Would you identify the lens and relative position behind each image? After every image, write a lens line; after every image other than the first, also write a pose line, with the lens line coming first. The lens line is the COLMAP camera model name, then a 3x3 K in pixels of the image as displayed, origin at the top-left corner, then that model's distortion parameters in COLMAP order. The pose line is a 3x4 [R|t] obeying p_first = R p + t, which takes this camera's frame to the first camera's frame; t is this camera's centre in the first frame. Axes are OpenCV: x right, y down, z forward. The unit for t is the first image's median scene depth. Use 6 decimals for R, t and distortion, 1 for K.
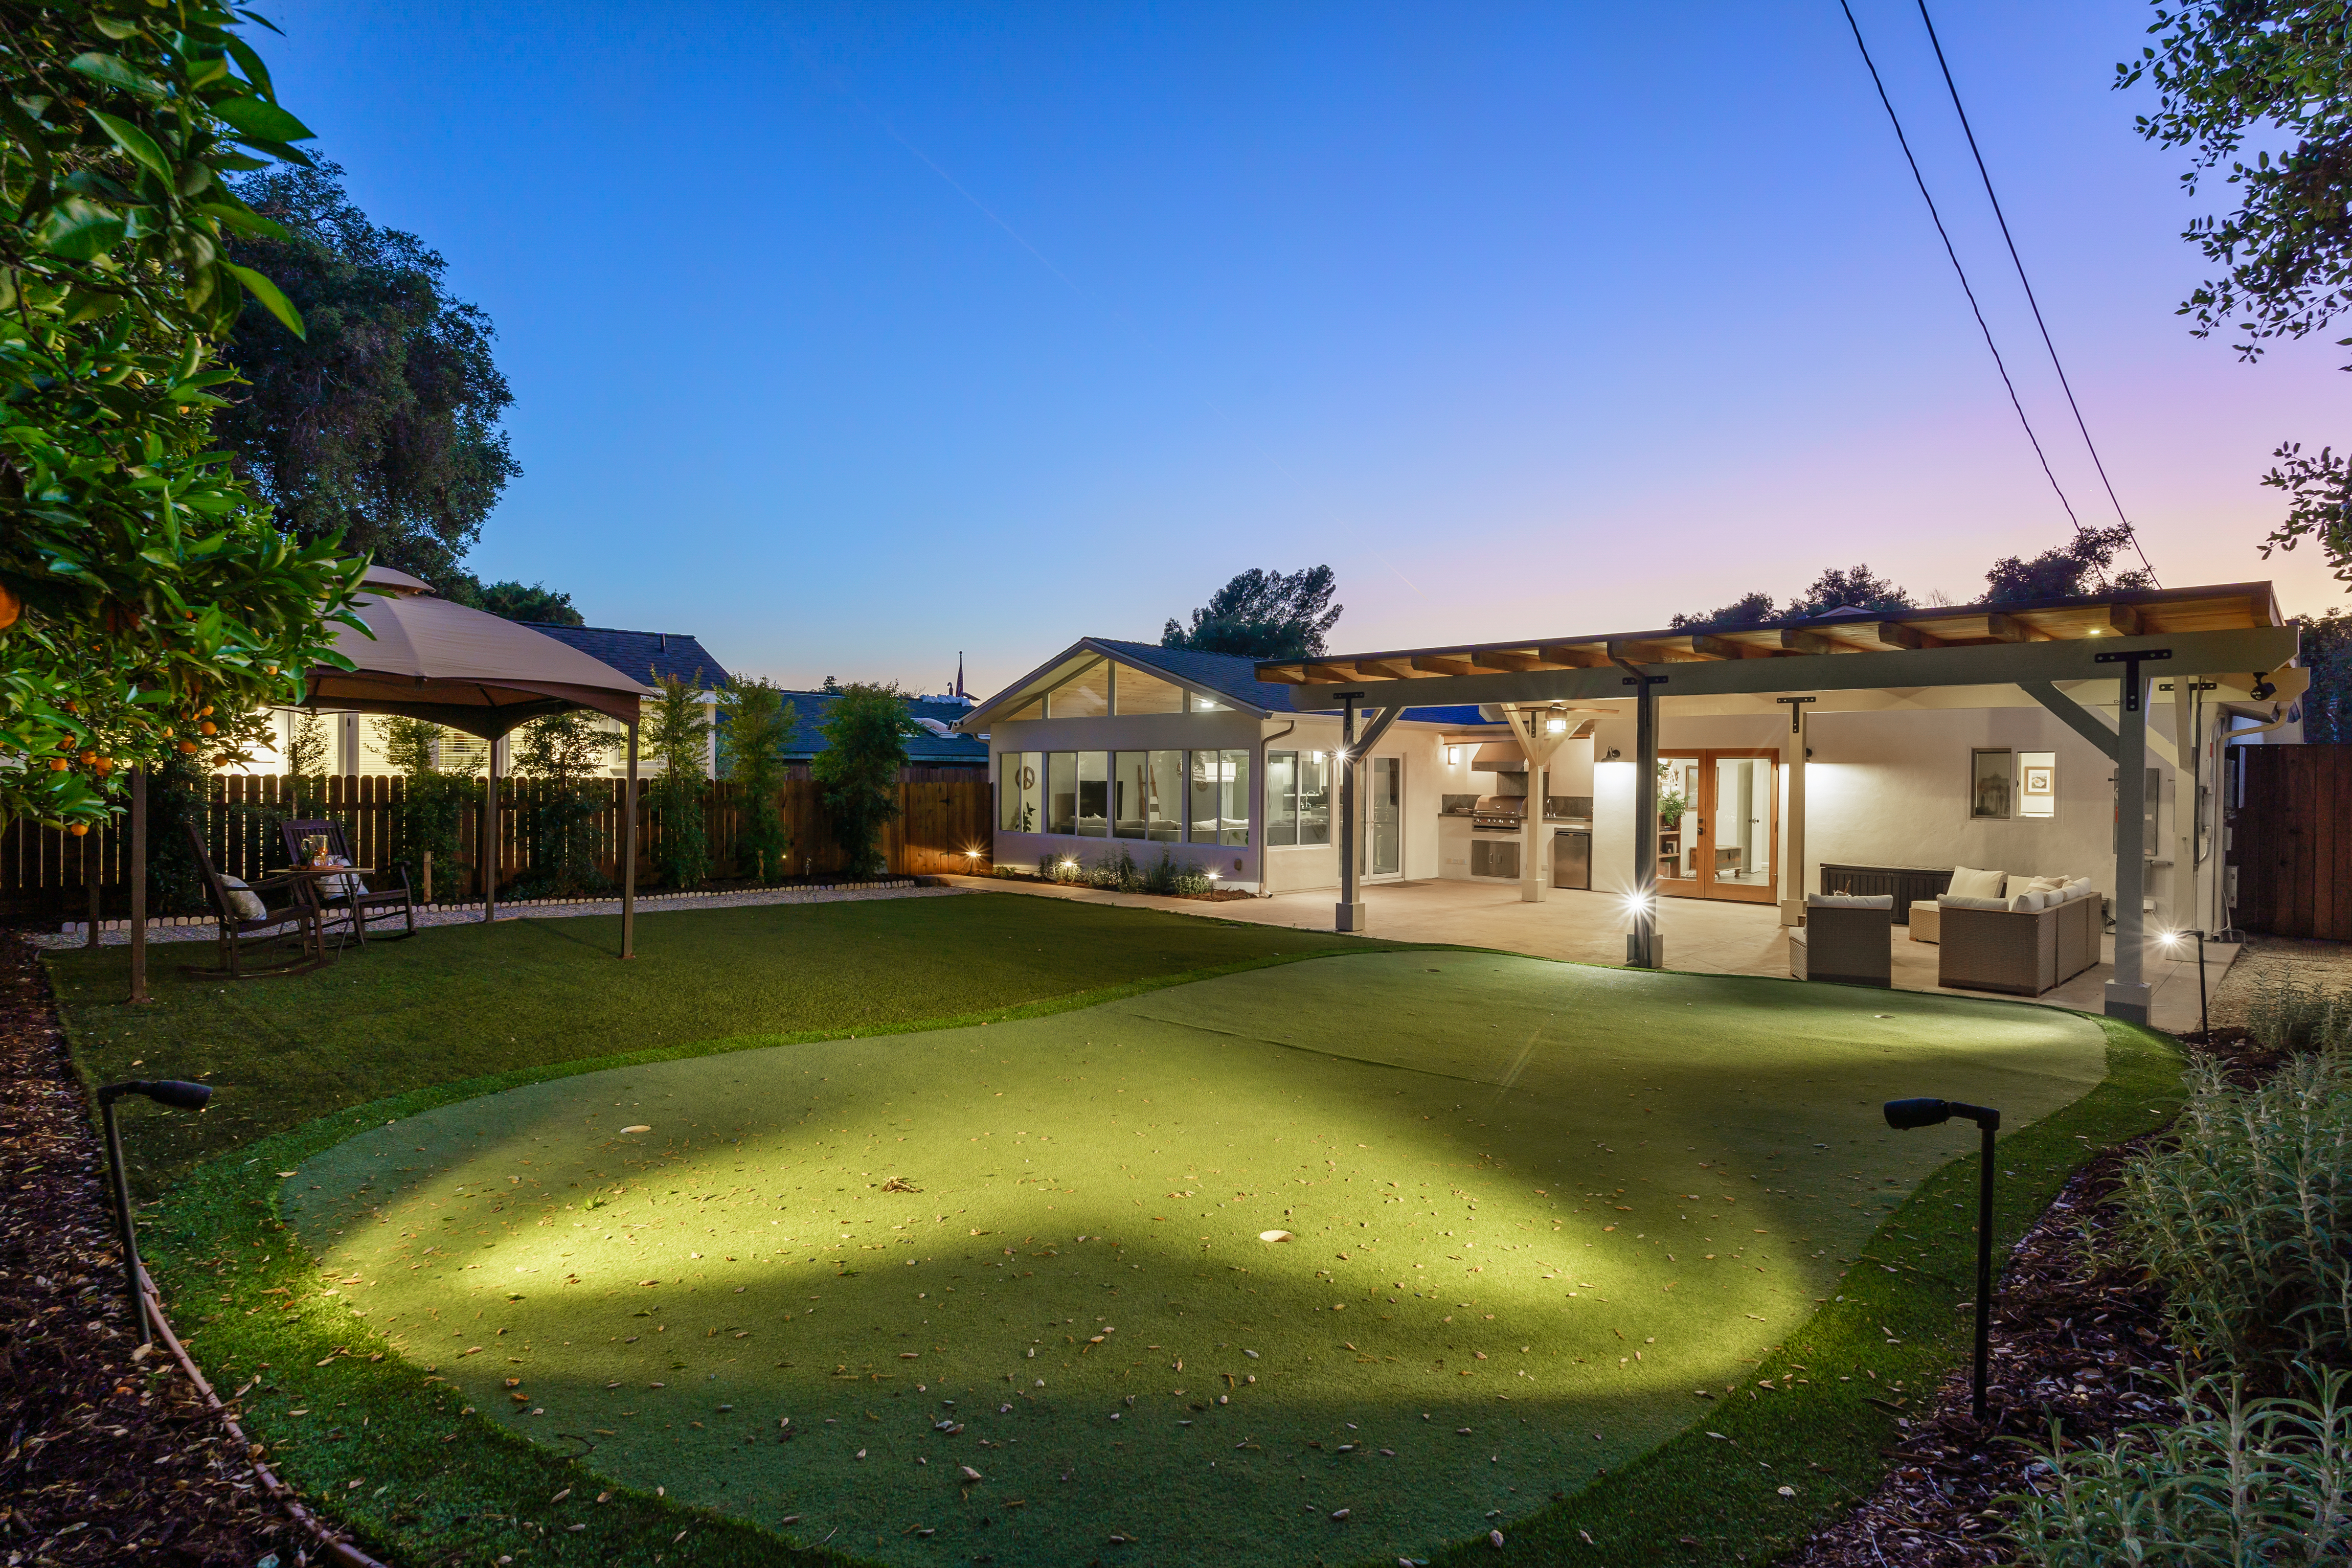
lens RADIAL K [[1178.0, 0, 1165.9], [0, 1178.0, 782.9], [0, 0, 1]] dist [-0.000398, -0.000308]
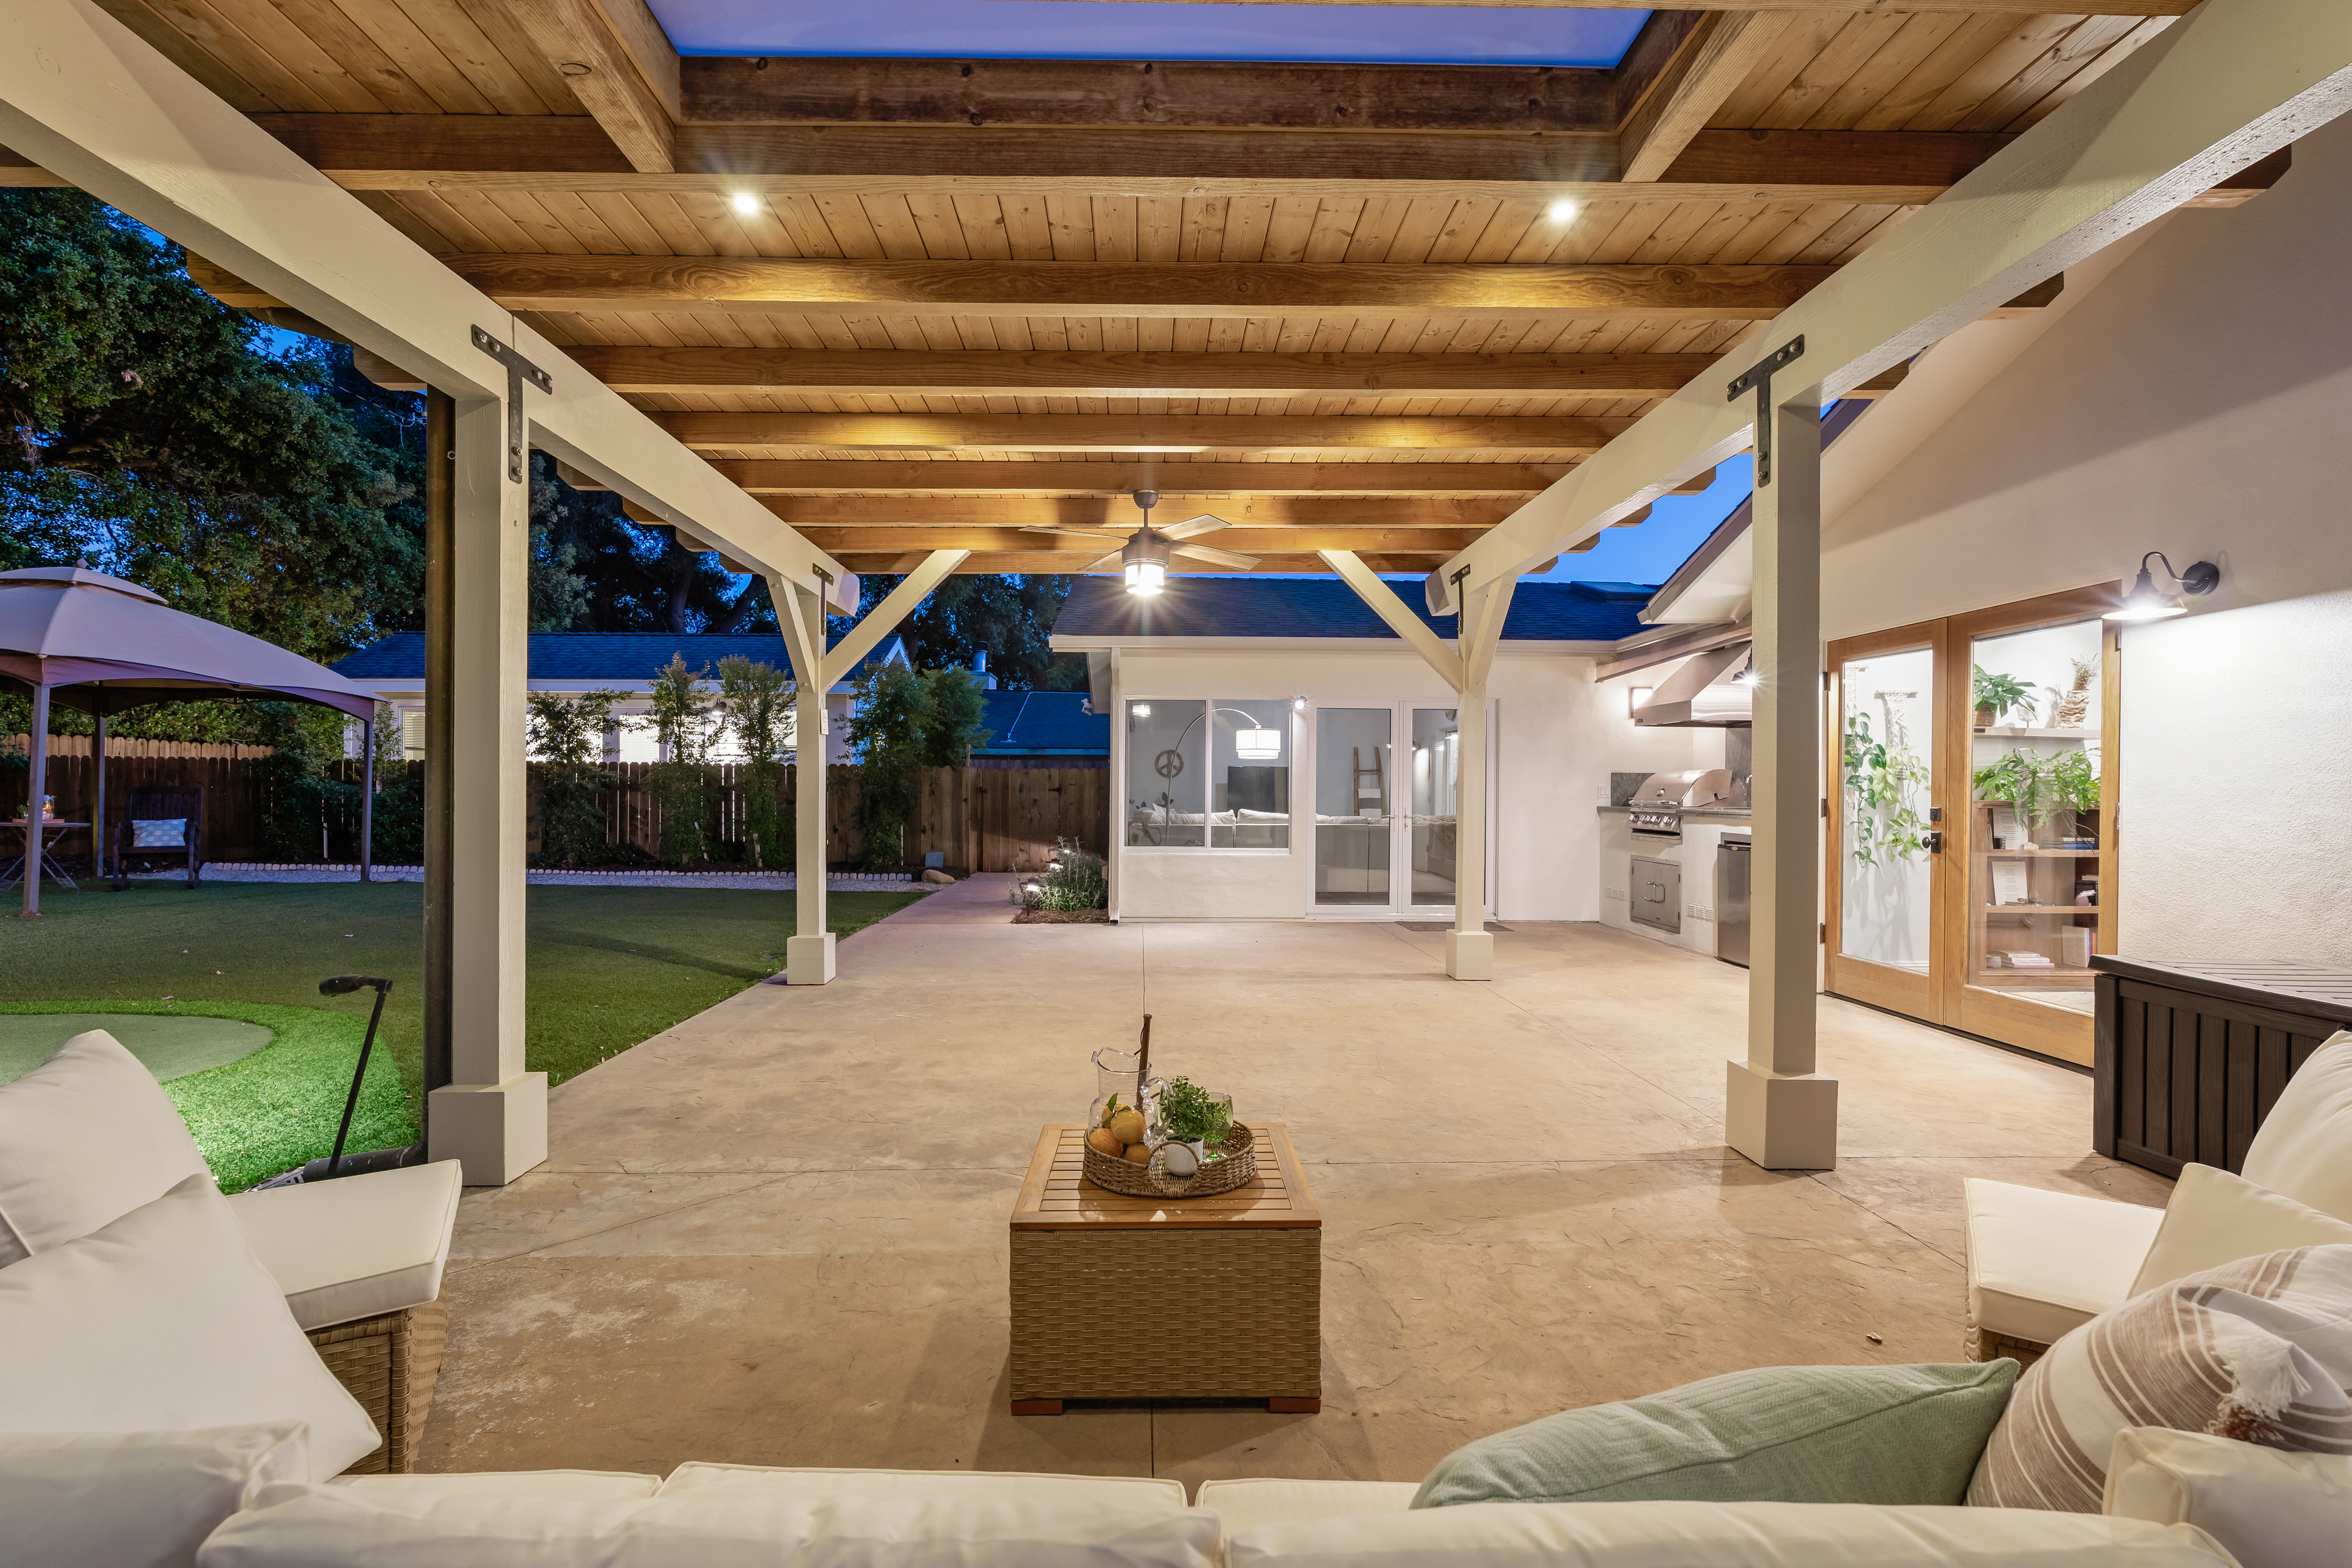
lens RADIAL K [[1041.2, 0, 1158.5], [0, 1041.2, 804.4], [0, 0, 1]] dist [-0.000803, -0.000242]
pose [[0.726736, 0.004085, -0.686905, 0.501034], [-0.001800, 0.999990, 0.004043, 0.028124], [0.686914, -0.001701, 0.726736, 0.596348]]
